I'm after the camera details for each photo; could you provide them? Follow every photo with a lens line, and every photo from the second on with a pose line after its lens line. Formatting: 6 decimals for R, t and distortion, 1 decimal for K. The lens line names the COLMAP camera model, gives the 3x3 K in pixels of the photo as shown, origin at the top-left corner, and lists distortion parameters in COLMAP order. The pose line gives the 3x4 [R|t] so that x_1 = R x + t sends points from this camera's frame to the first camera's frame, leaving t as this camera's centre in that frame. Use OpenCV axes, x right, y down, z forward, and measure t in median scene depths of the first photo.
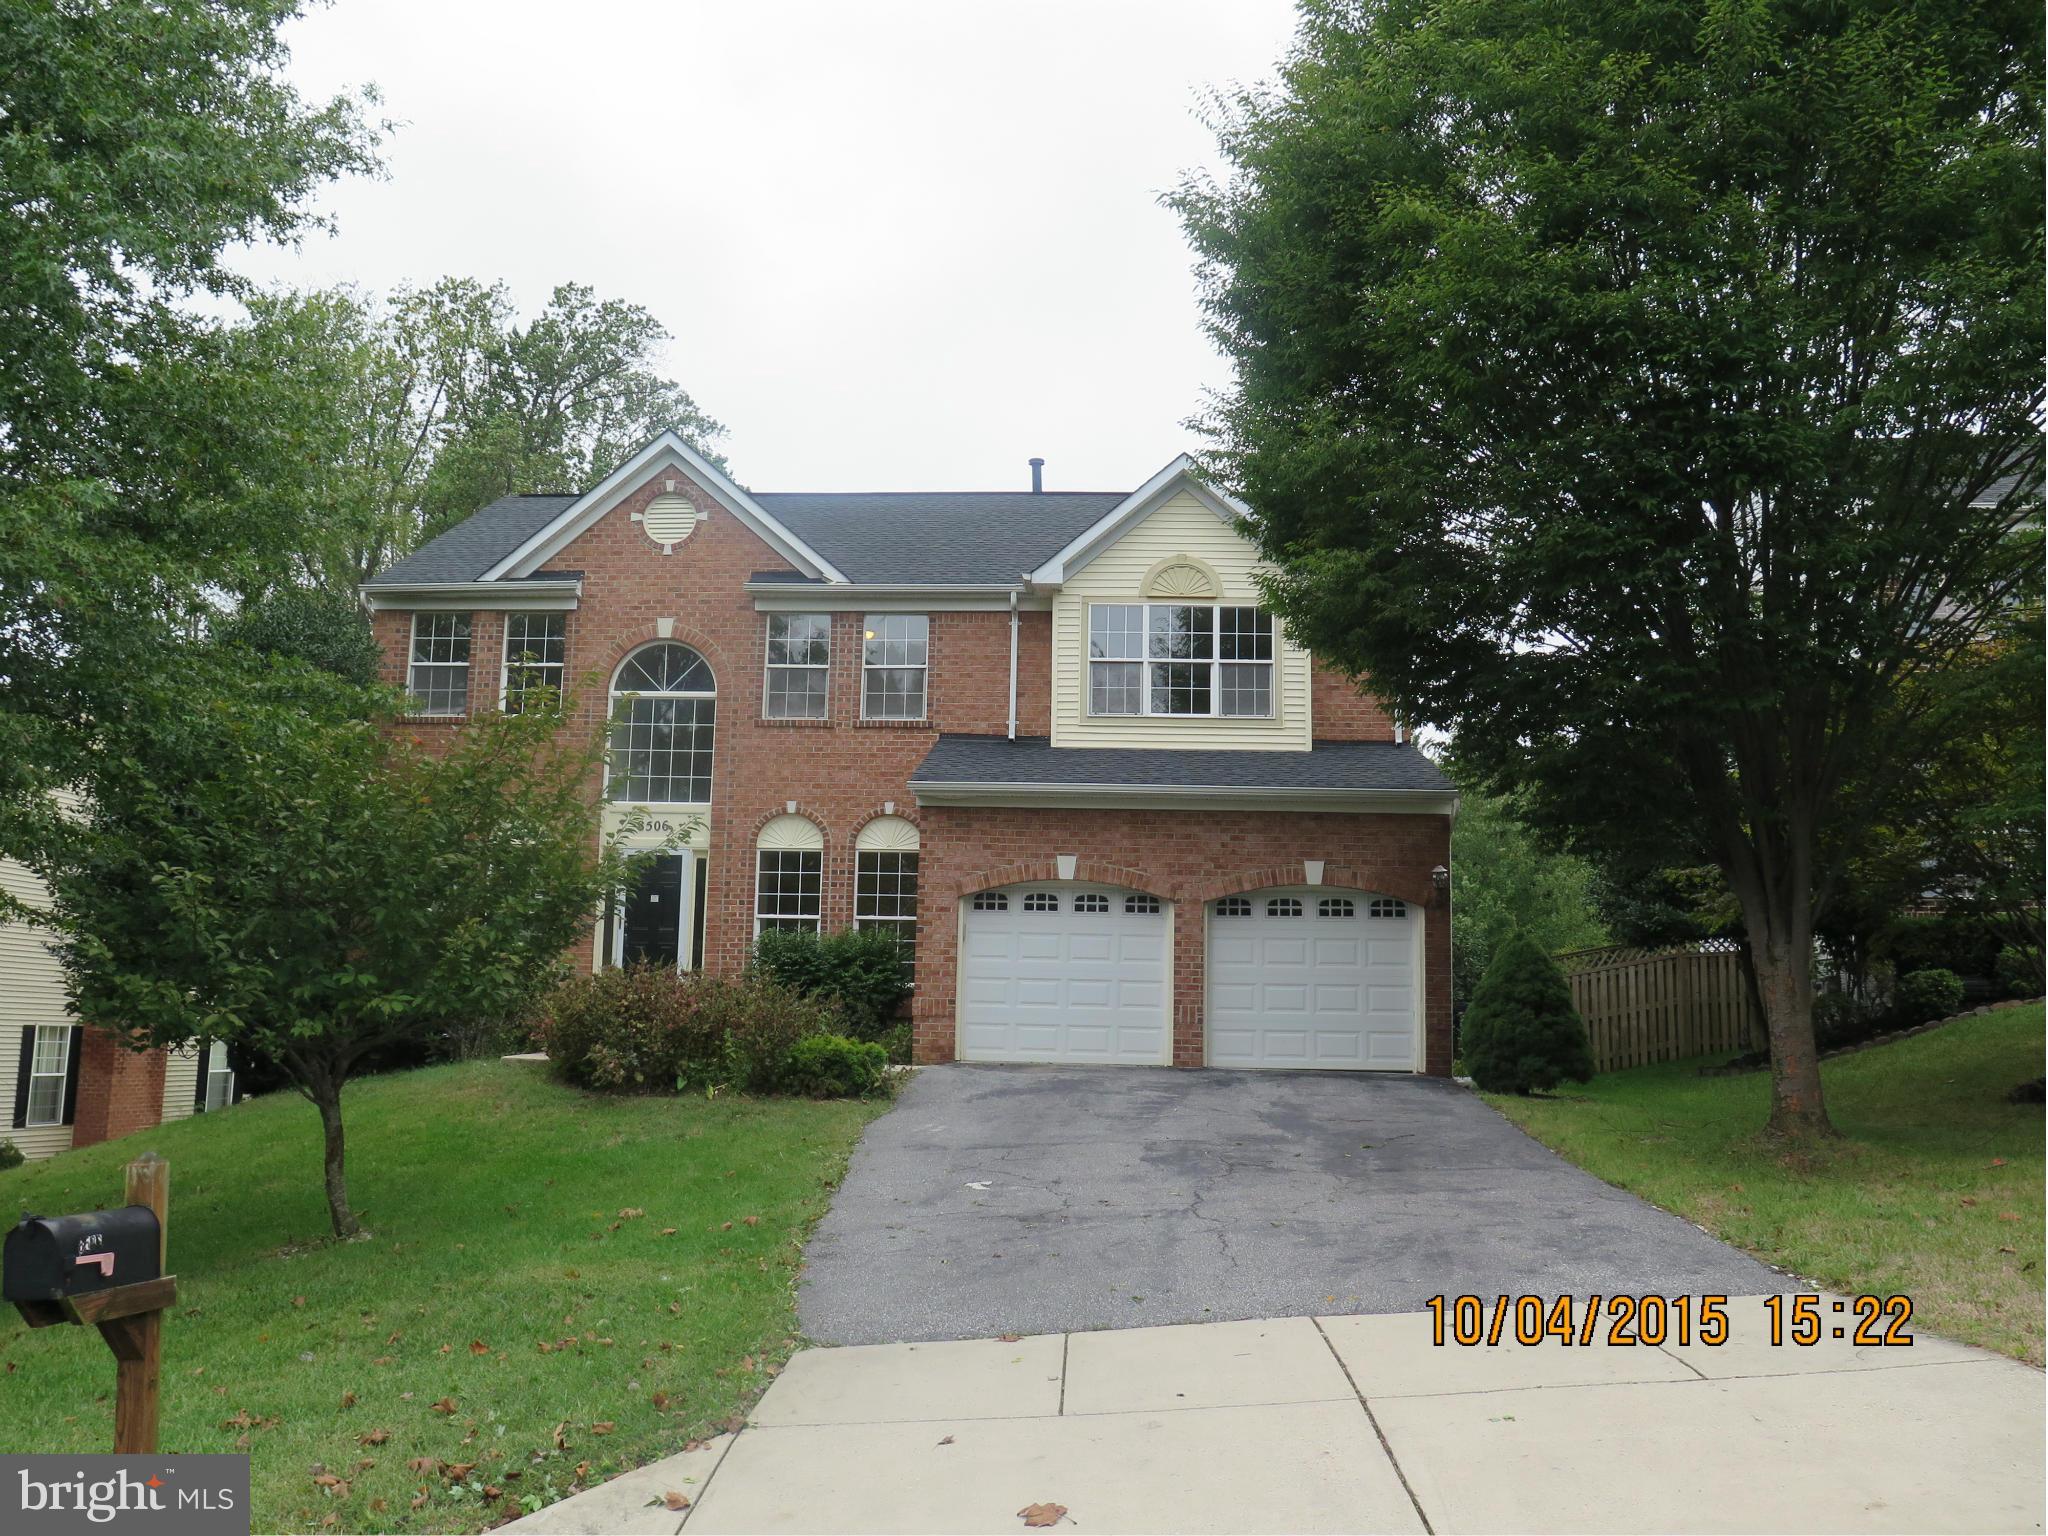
lens RADIAL K [[1708.5, 0, 1022.0], [0, 1708.5, 763.8], [0, 0, 1]] dist [-0.024863, 0.005559]
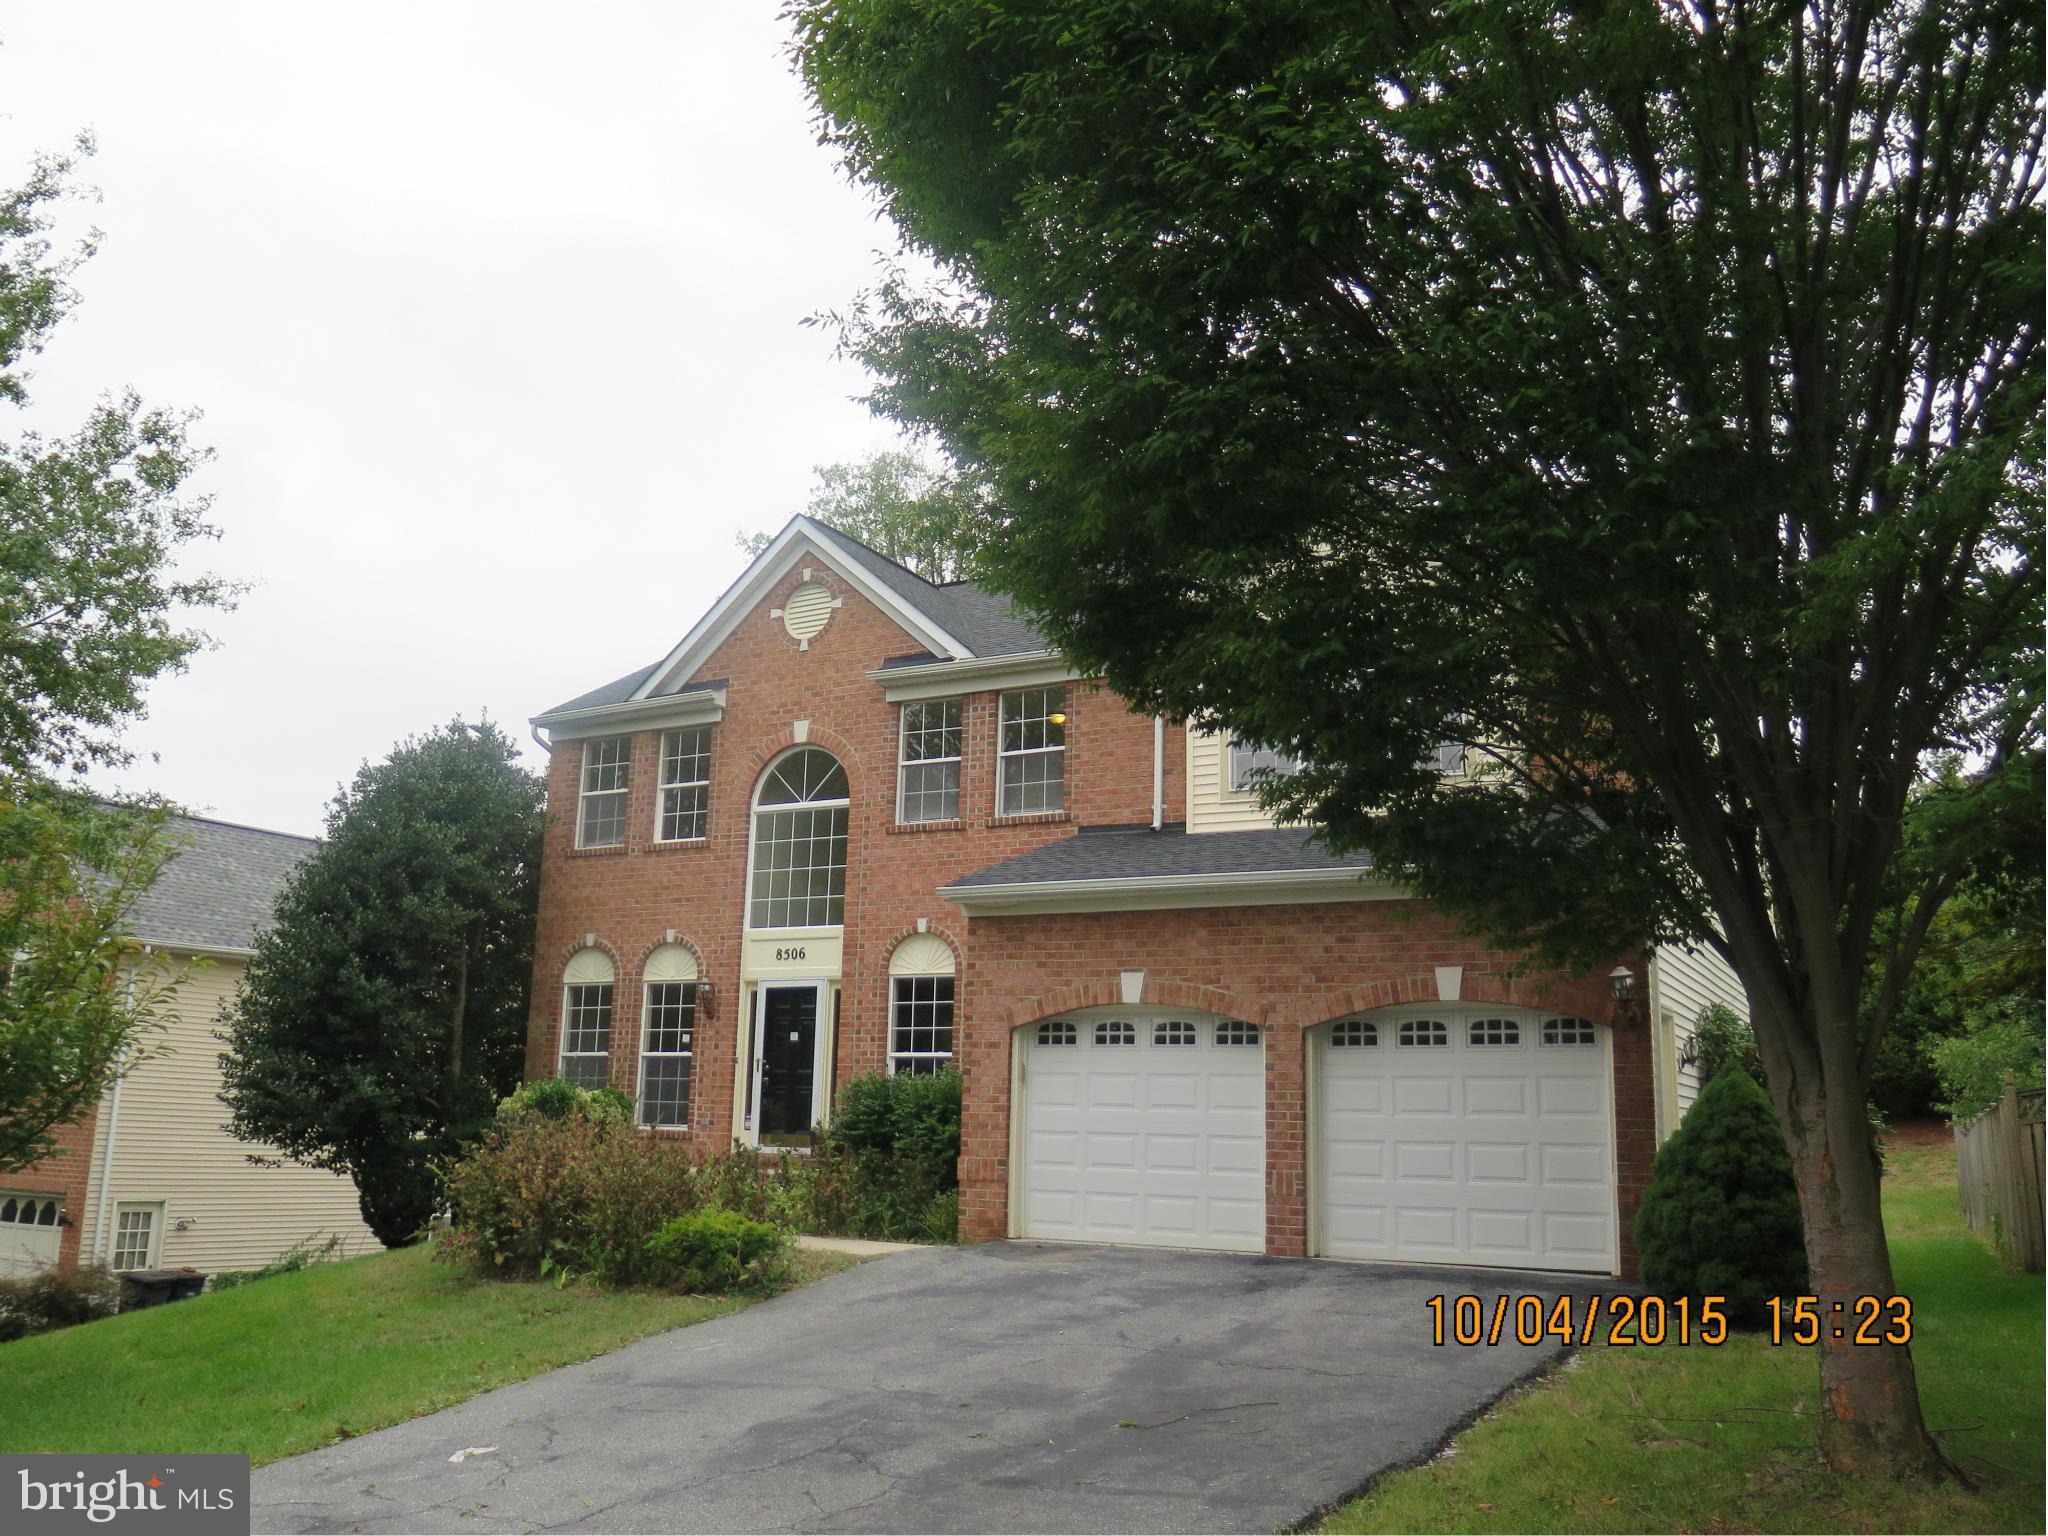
lens RADIAL K [[1708.5, 0, 1026.6], [0, 1708.5, 773.6], [0, 0, 1]] dist [-0.024863, 0.005559]
pose [[0.905344, -0.085533, -0.415975, 0.308956], [0.058680, 0.995307, -0.076943, 0.020853], [0.420605, 0.045251, 0.906115, 0.274880]]
